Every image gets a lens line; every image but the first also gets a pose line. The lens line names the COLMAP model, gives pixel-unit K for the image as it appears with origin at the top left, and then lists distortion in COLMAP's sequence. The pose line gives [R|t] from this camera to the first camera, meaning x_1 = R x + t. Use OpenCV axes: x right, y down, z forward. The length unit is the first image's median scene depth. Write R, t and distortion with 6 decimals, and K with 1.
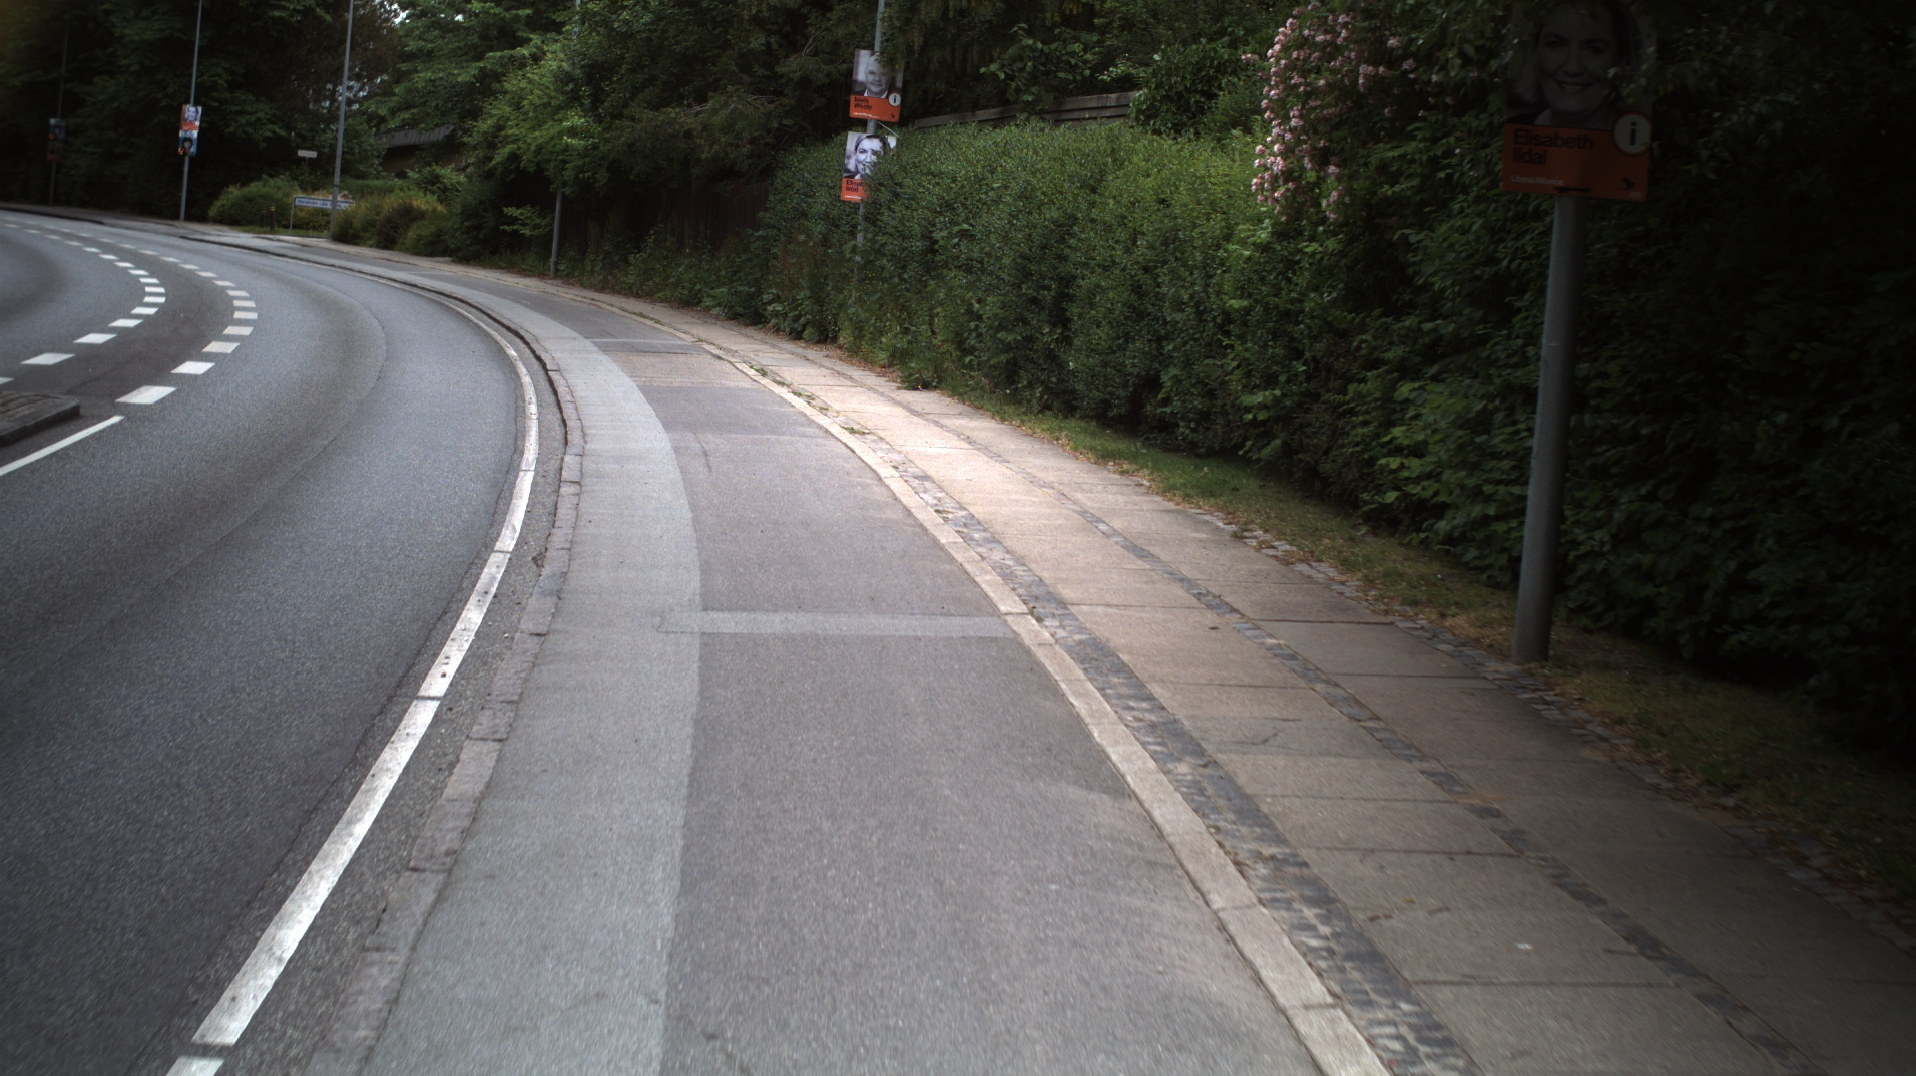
lens RADIAL K [[3211.3, 0, 958.0], [0, 3211.3, 538.0], [0, 0, 1]] dist [-0.265739, 0.314993]
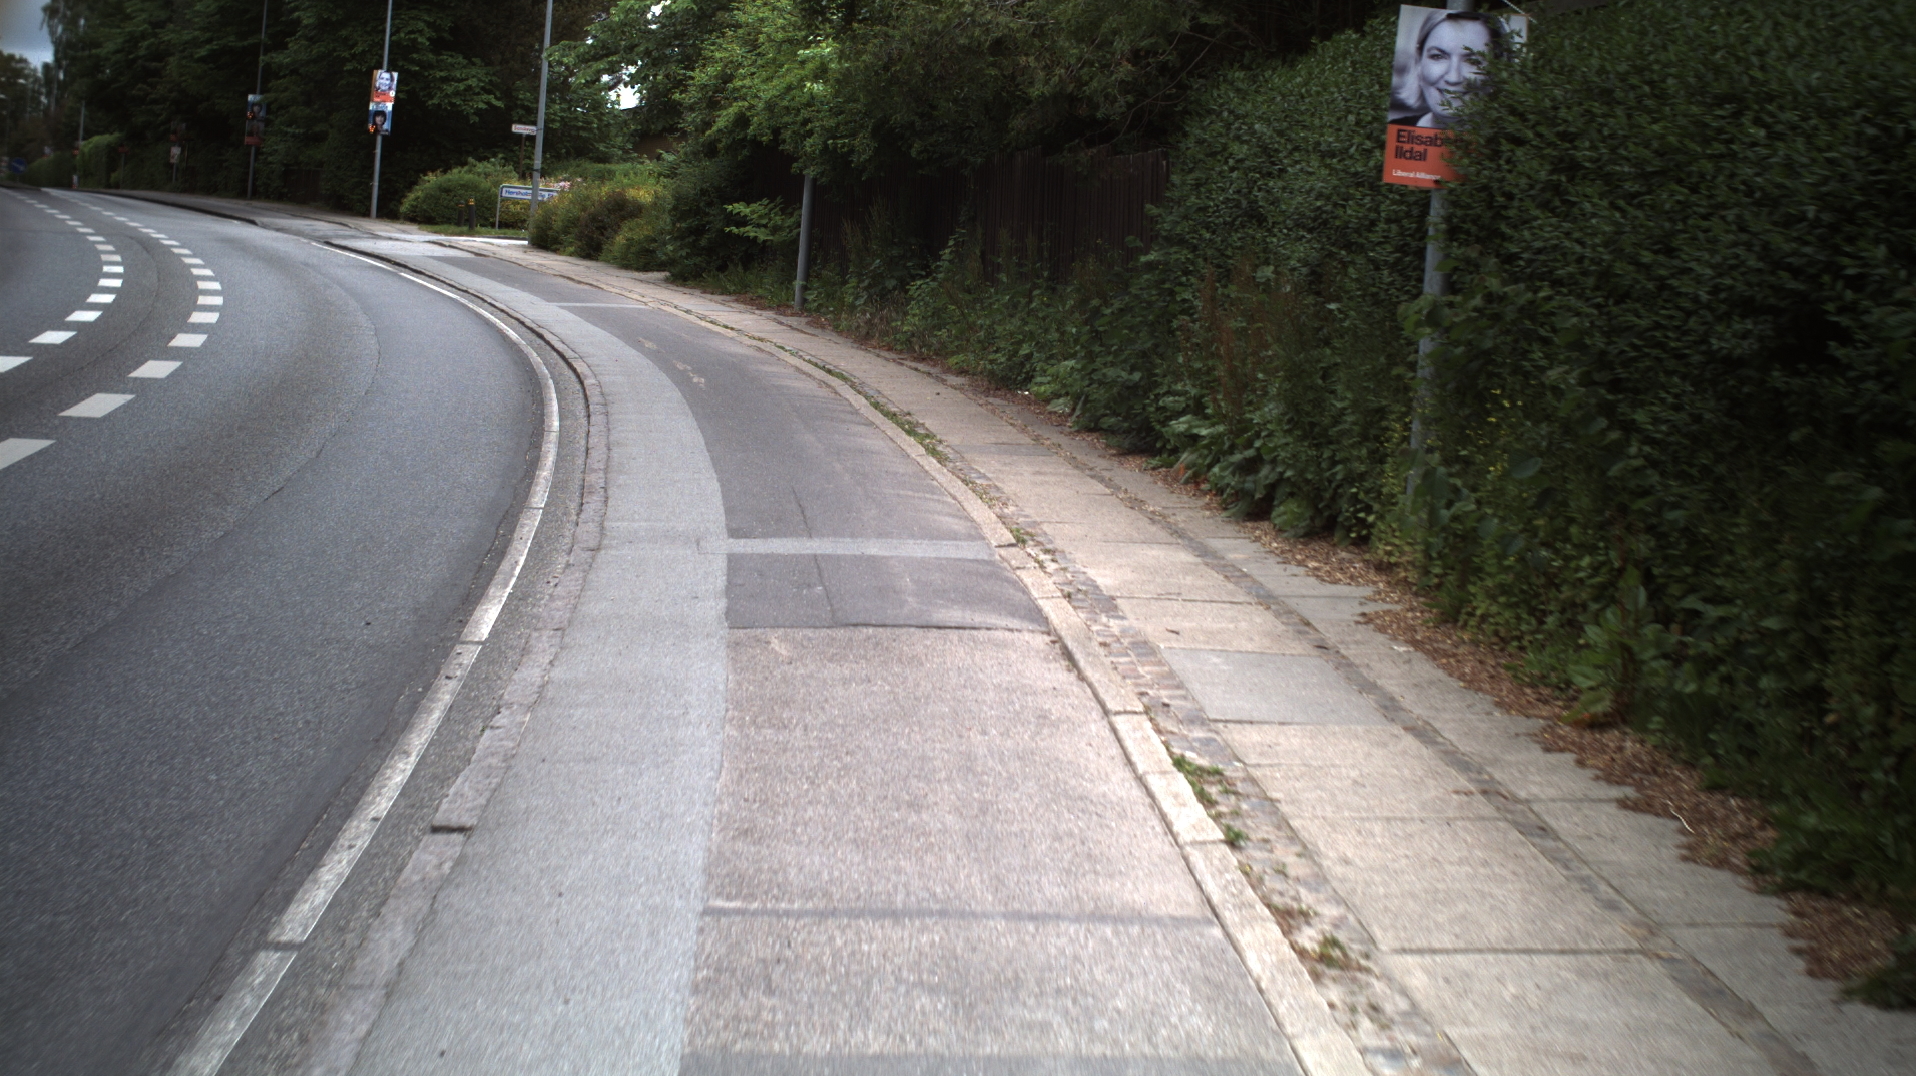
lens RADIAL K [[3211.3, 0, 958.0], [0, 3211.3, 538.0], [0, 0, 1]] dist [-0.265739, 0.314993]
pose [[0.994287, 0.000476, -0.106735, -0.046320], [-0.000039, 0.999992, 0.004093, -0.064757], [0.106736, -0.004065, 0.994279, 0.616171]]
